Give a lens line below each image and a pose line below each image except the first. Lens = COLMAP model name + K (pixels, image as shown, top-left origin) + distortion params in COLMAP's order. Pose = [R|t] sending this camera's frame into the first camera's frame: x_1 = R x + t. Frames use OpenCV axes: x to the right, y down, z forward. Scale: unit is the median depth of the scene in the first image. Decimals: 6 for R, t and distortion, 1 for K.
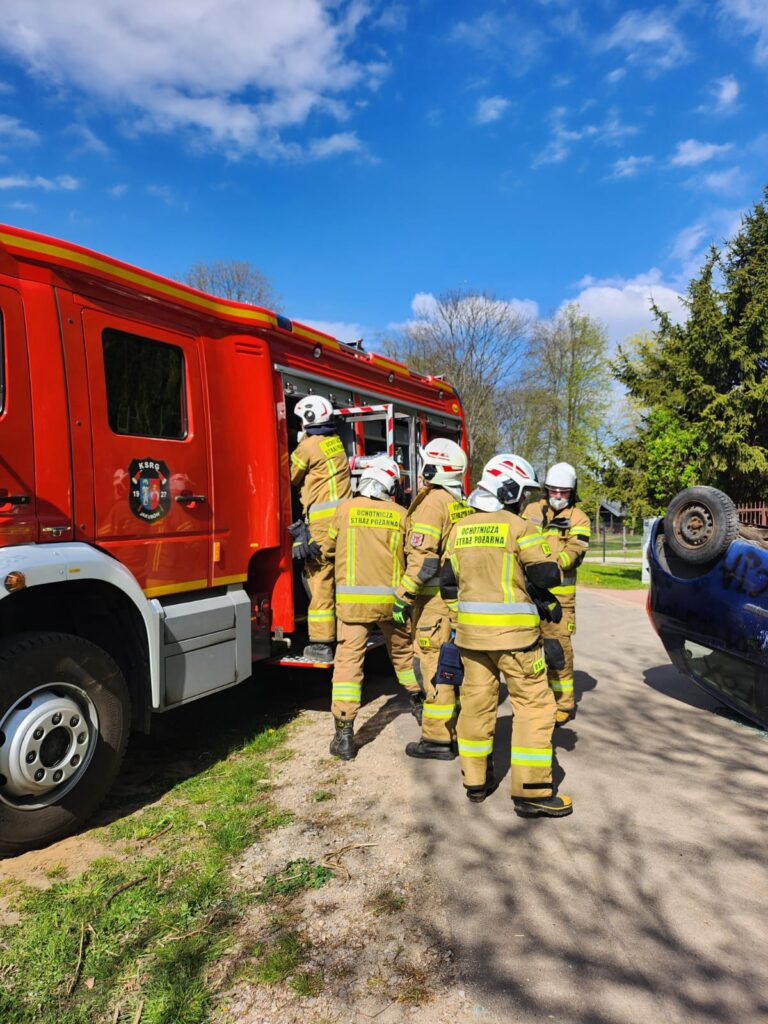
lens RADIAL K [[652.5, 0, 384.0], [0, 652.5, 512.0], [0, 0, 1]] dist [0.038670, -0.070749]
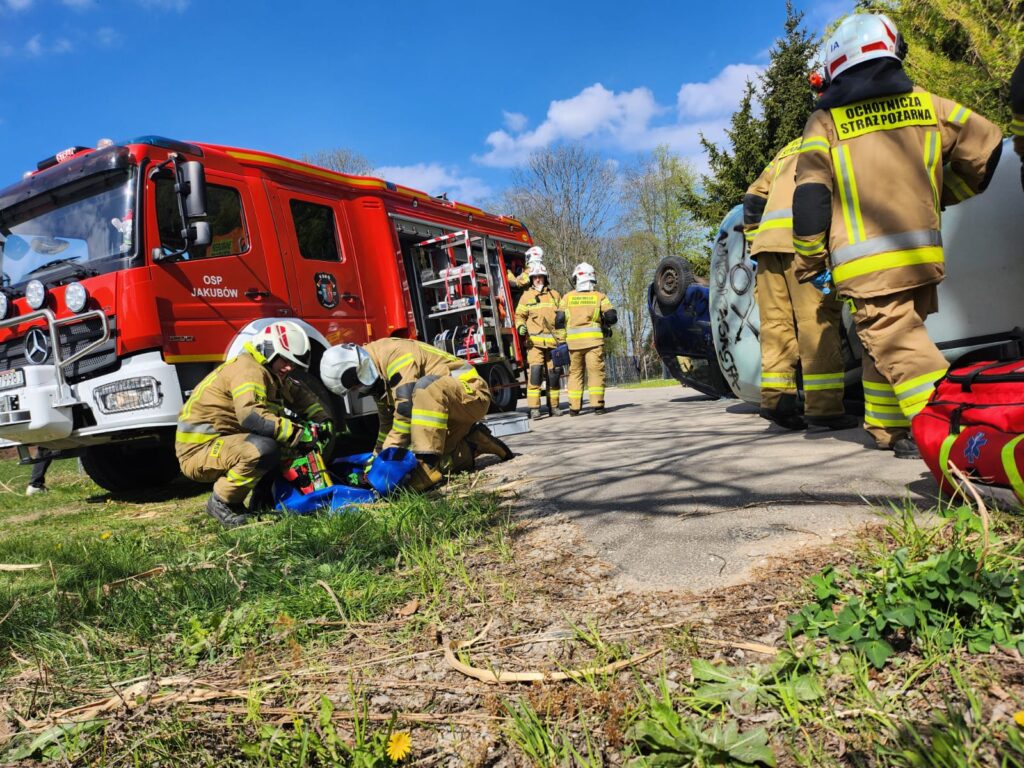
lens RADIAL K [[652.5, 0, 514.9], [0, 652.5, 404.0], [0, 0, 1]] dist [0.038670, -0.070749]
pose [[0.991674, -0.128593, -0.006800, 0.081537], [0.128756, 0.991007, 0.036425, 0.200387], [0.002054, -0.036997, 0.999313, -0.558926]]
